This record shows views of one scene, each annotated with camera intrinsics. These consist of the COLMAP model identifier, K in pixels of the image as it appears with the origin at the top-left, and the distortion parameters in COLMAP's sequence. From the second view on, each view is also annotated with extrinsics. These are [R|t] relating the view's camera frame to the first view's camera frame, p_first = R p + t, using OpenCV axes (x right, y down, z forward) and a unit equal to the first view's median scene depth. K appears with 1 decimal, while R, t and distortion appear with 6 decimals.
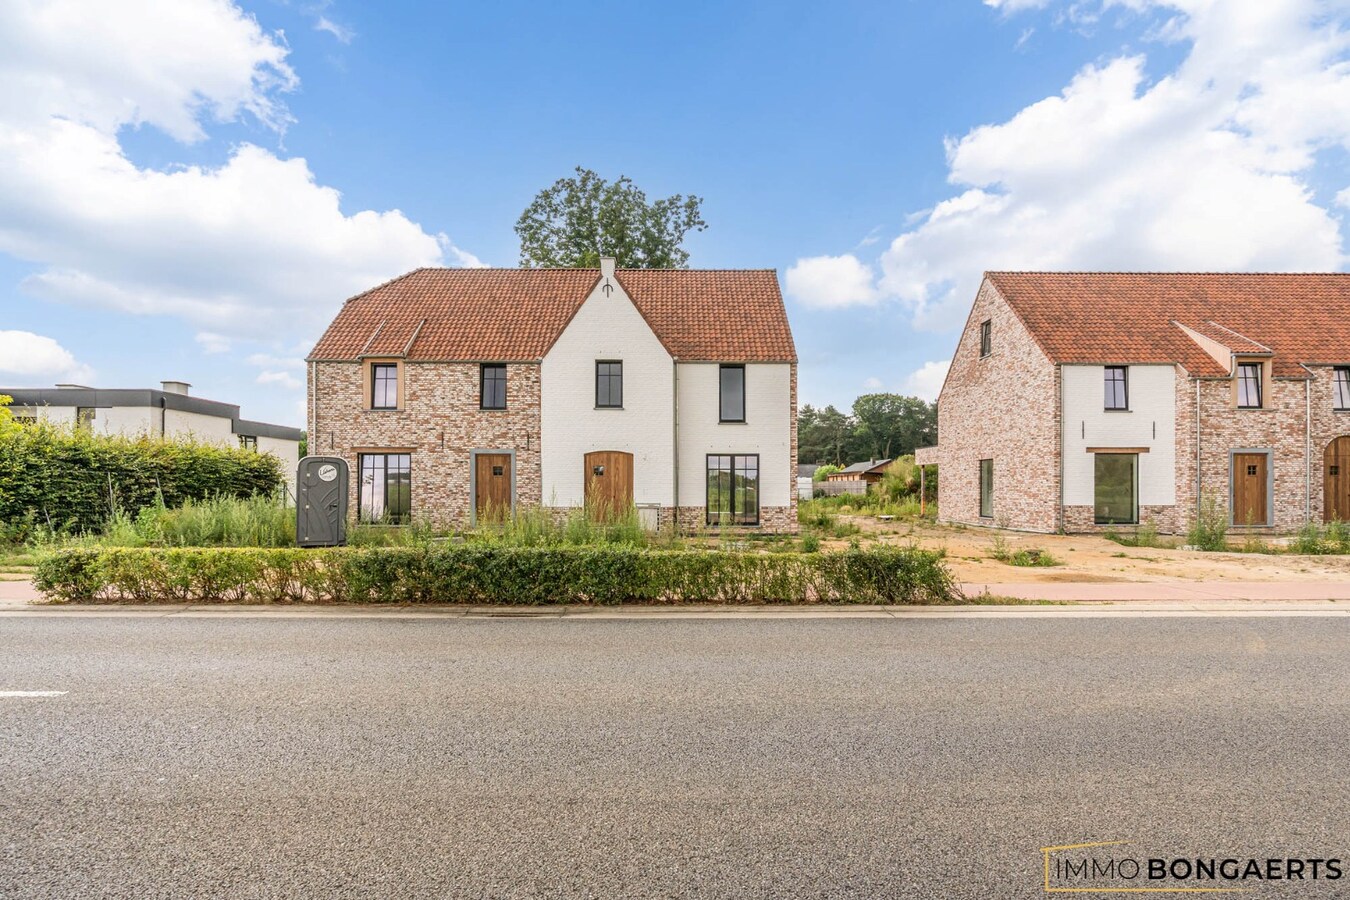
lens RADIAL K [[629.1, 0, 663.9], [0, 629.1, 492.8], [0, 0, 1]] dist [-0.003900, 0.000533]
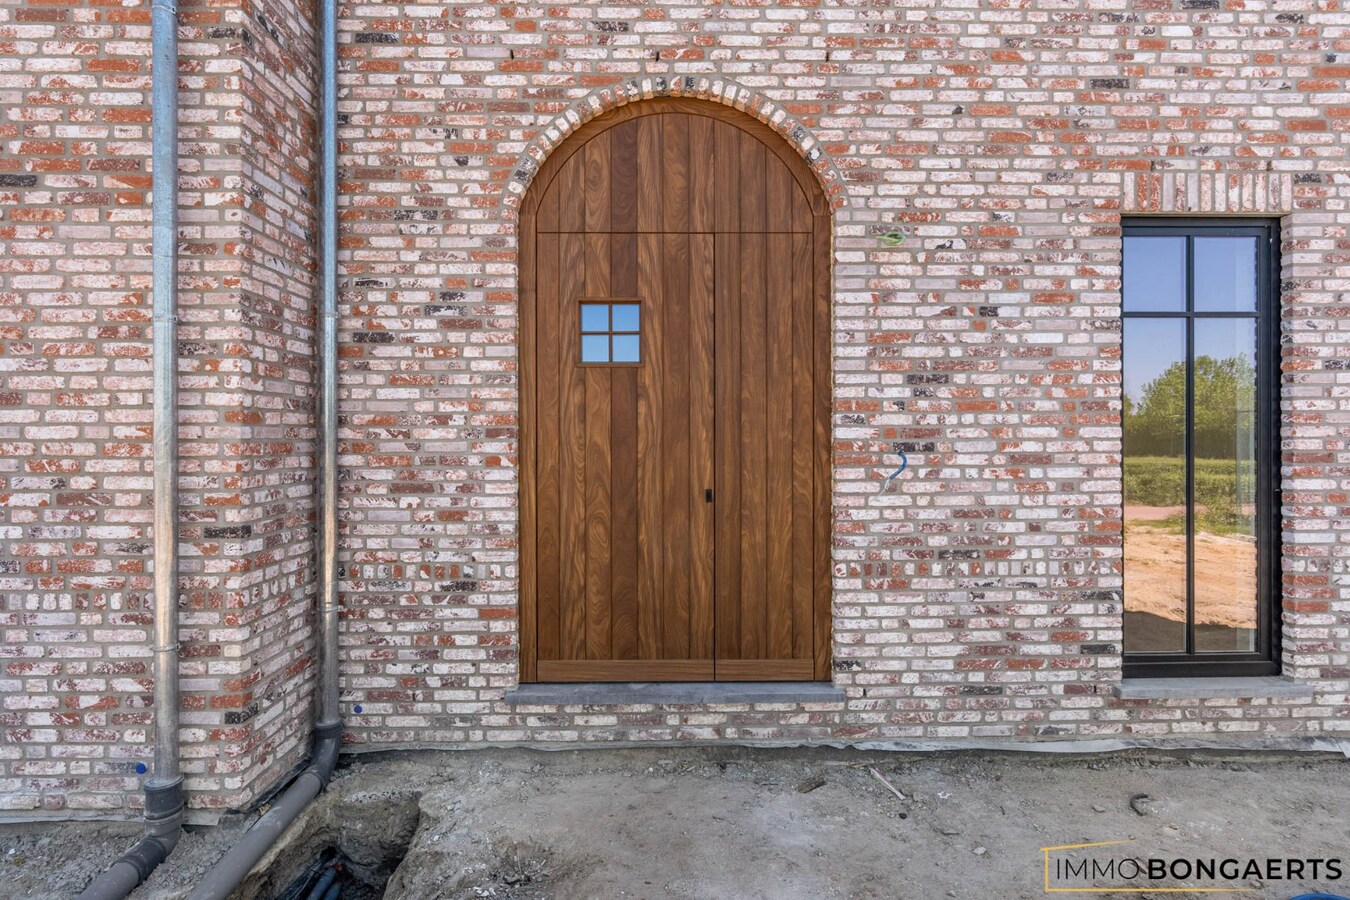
lens RADIAL K [[655.7, 0, 674.5], [0, 655.7, 428.1], [0, 0, 1]] dist [-0.006181, 0.000391]
pose [[0.999941, 0.001427, 0.010786, 1.109234], [-0.001061, 0.999425, -0.033882, -0.006955], [-0.010828, 0.033869, 0.999368, 0.862644]]
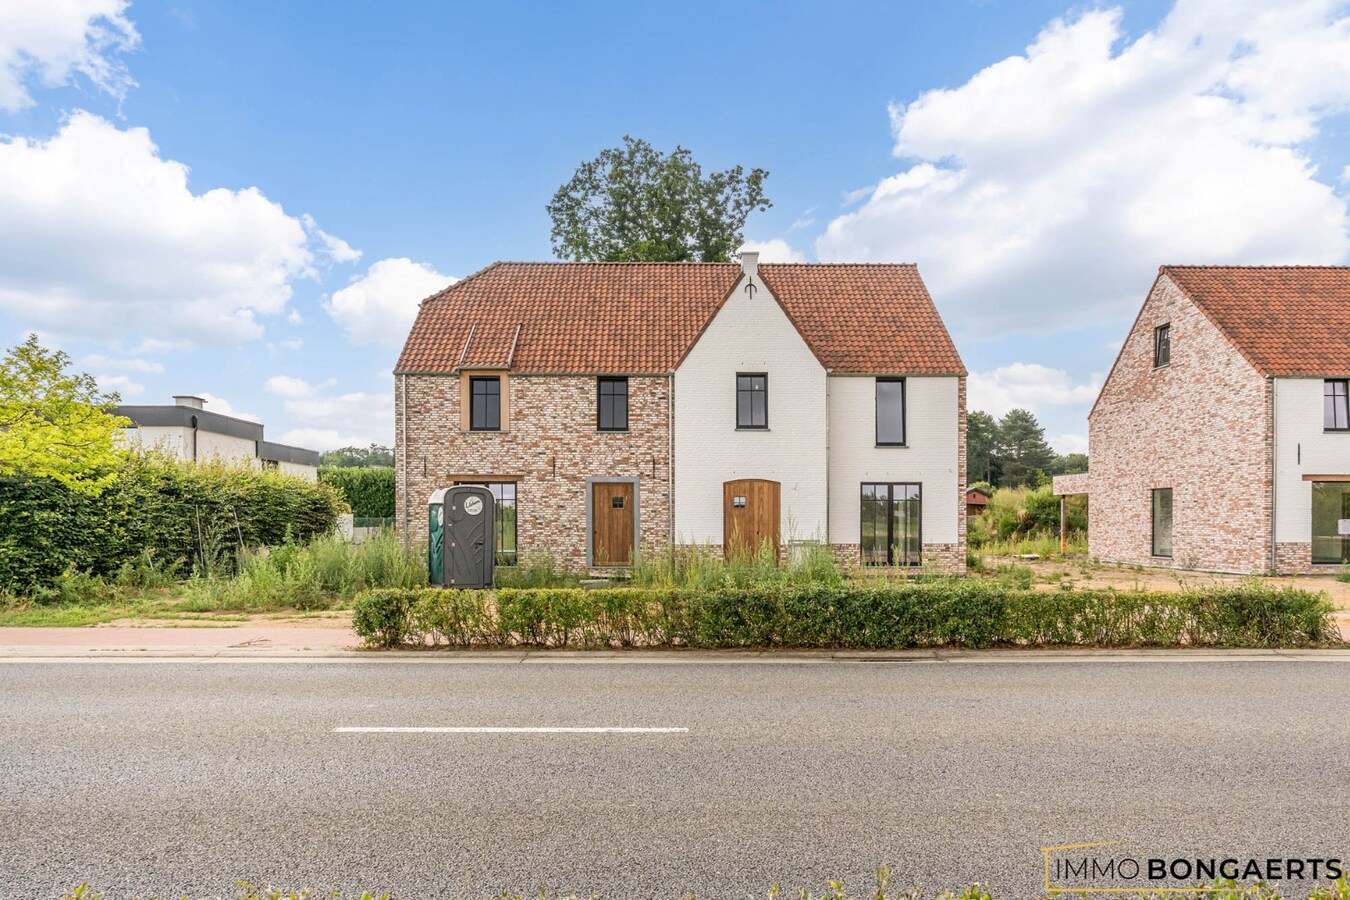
lens RADIAL K [[760.4, 0, 692.0], [0, 760.4, 543.3], [0, 0, 1]] dist [-0.000656, 0.000746]
pose [[0.999994, -0.000892, 0.003433, -0.167636], [0.000823, 0.999799, 0.020035, -0.000141], [-0.003450, -0.020032, 0.999793, -0.036951]]
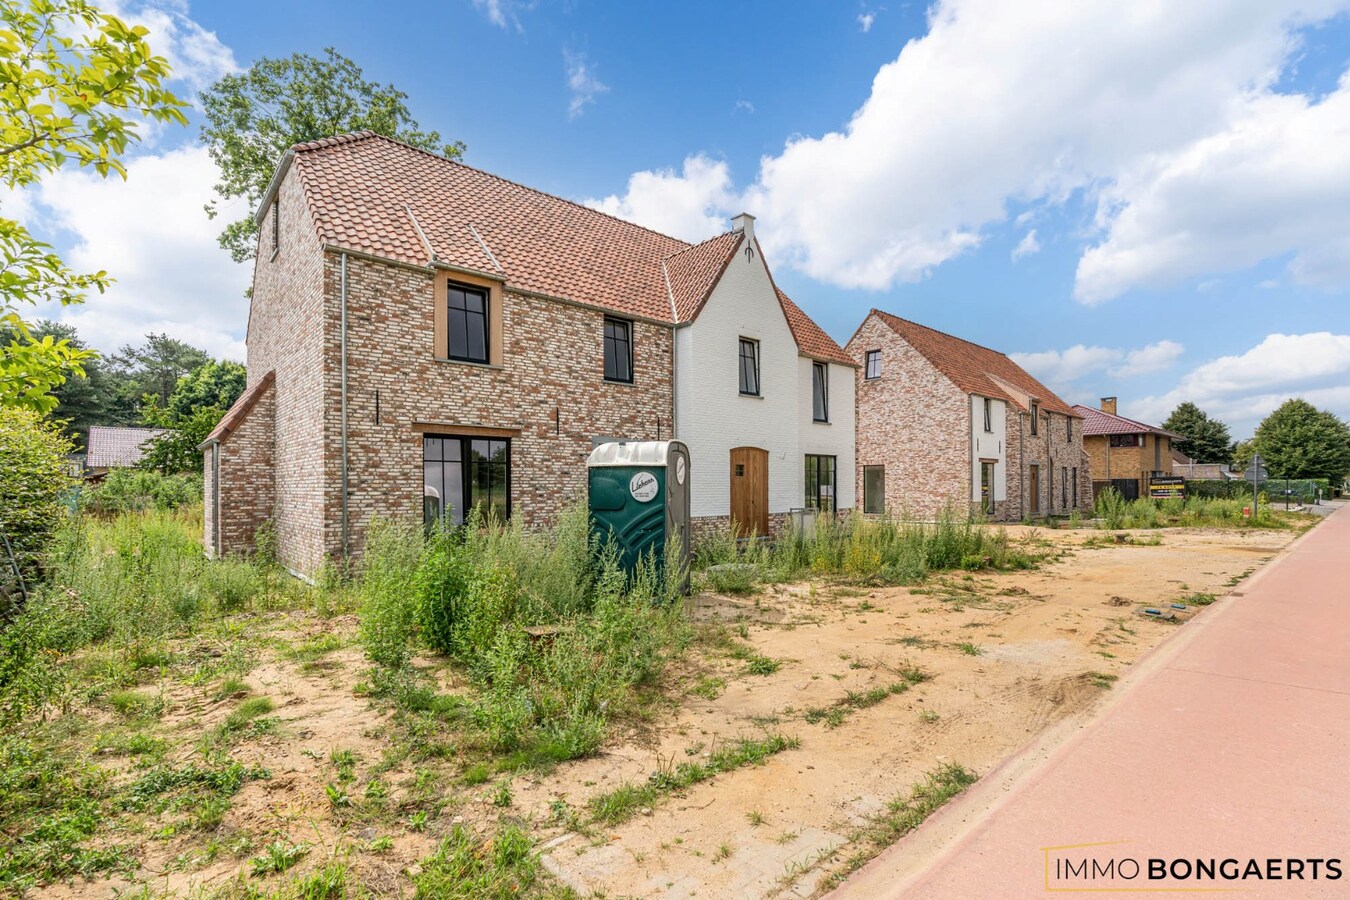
lens RADIAL K [[614.0, 0, 679.7], [0, 614.0, 487.8], [0, 0, 1]] dist [-0.012438, 0.000134]
pose [[0.758106, -0.004771, 0.652114, -0.670983], [0.010869, 0.999927, -0.005321, -0.009290], [-0.652040, 0.011122, 0.758103, 0.434692]]
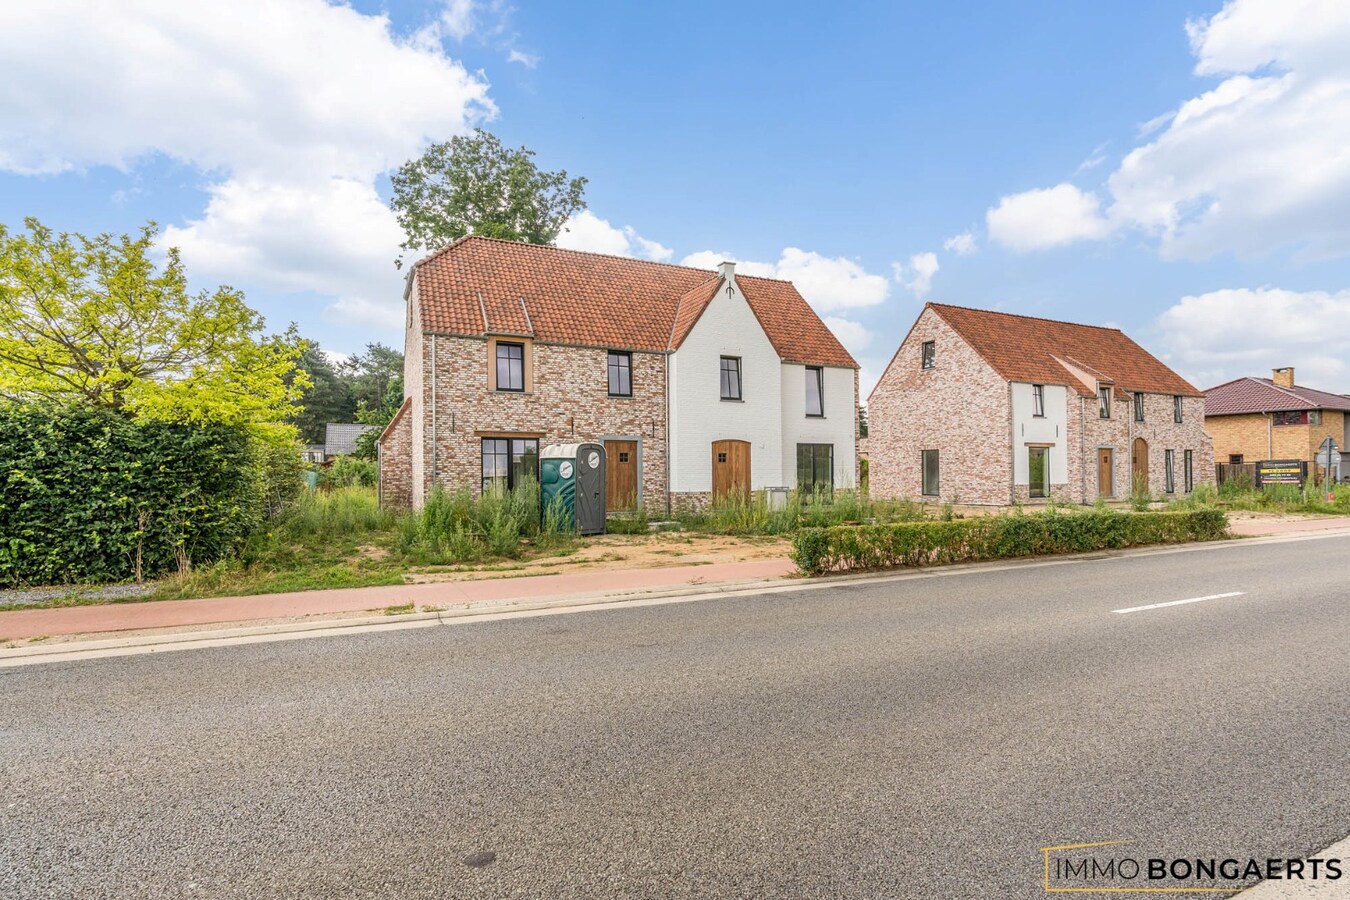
lens RADIAL K [[657.4, 0, 686.6], [0, 657.4, 469.1], [0, 0, 1]] dist [-0.002796, 0.000652]
pose [[0.907053, -0.002389, 0.421009, -0.619290], [0.008468, 0.999885, -0.012570, -0.002216], [-0.420931, 0.014966, 0.906969, 0.003661]]
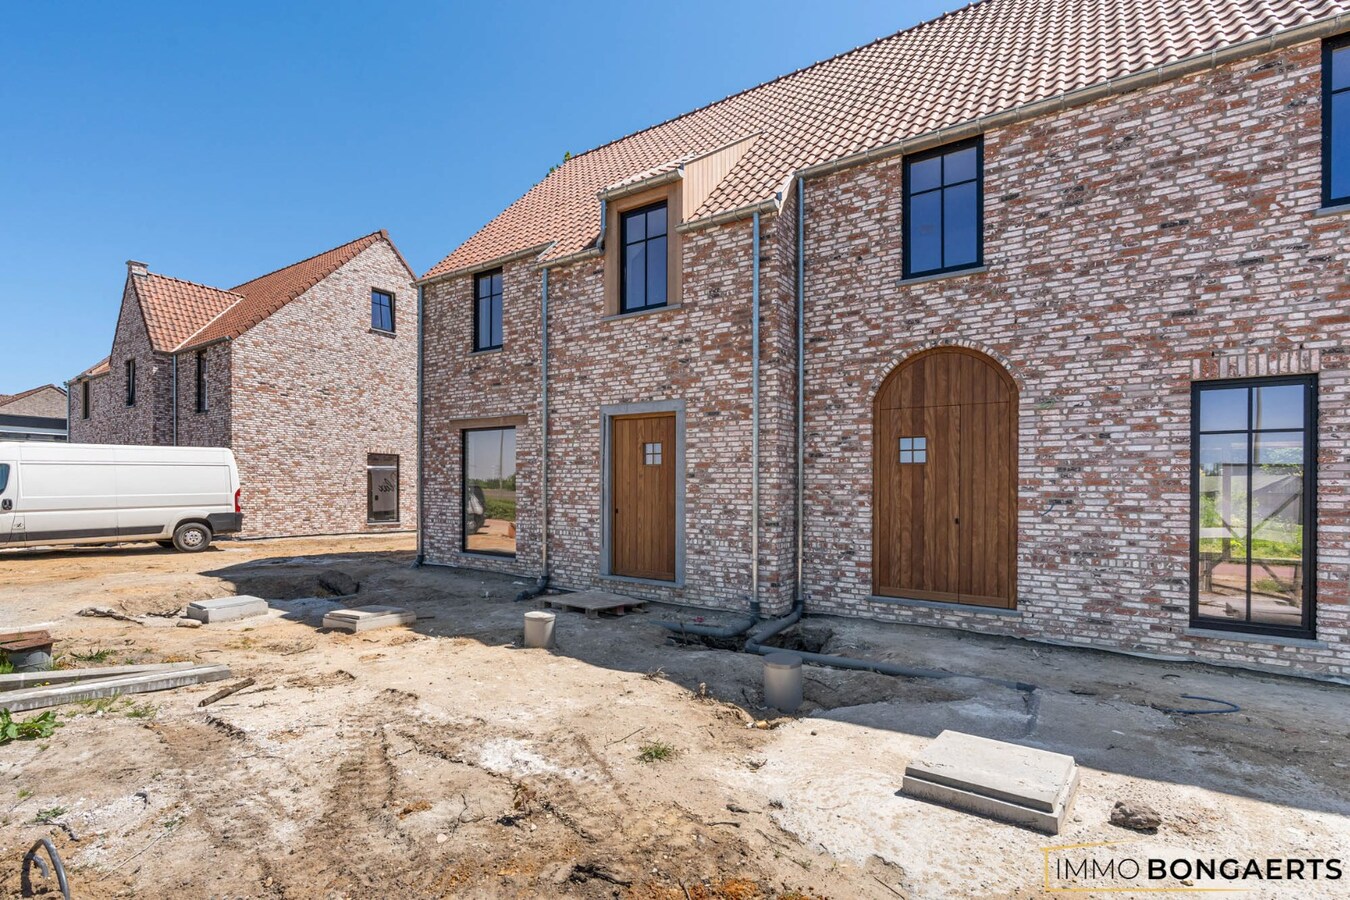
lens RADIAL K [[629.1, 0, 663.9], [0, 629.1, 492.8], [0, 0, 1]] dist [-0.003900, 0.000533]
pose [[0.816574, 0.015616, -0.577029, 1.187599], [-0.019012, 0.999819, 0.000153, -0.008536], [0.576927, 0.010845, 0.816723, 0.645365]]
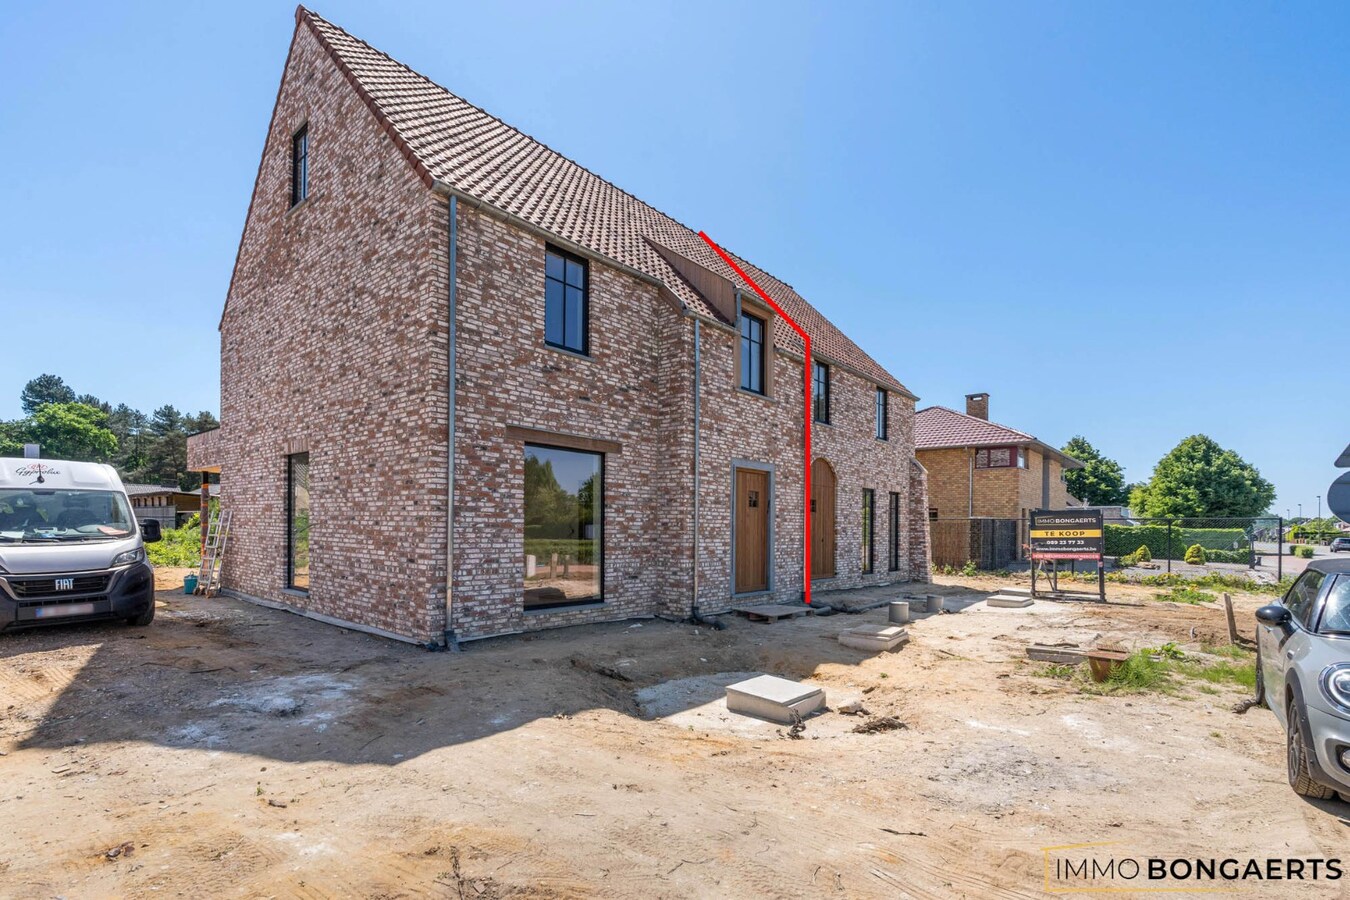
lens RADIAL K [[627.6, 0, 680.7], [0, 627.6, 519.4], [0, 0, 1]] dist [-0.001968, -0.000001]
pose [[0.665360, 0.022037, 0.746197, 0.448943], [-0.010097, 0.999738, -0.020522, -0.003767], [-0.746454, 0.006120, 0.665408, 0.653302]]
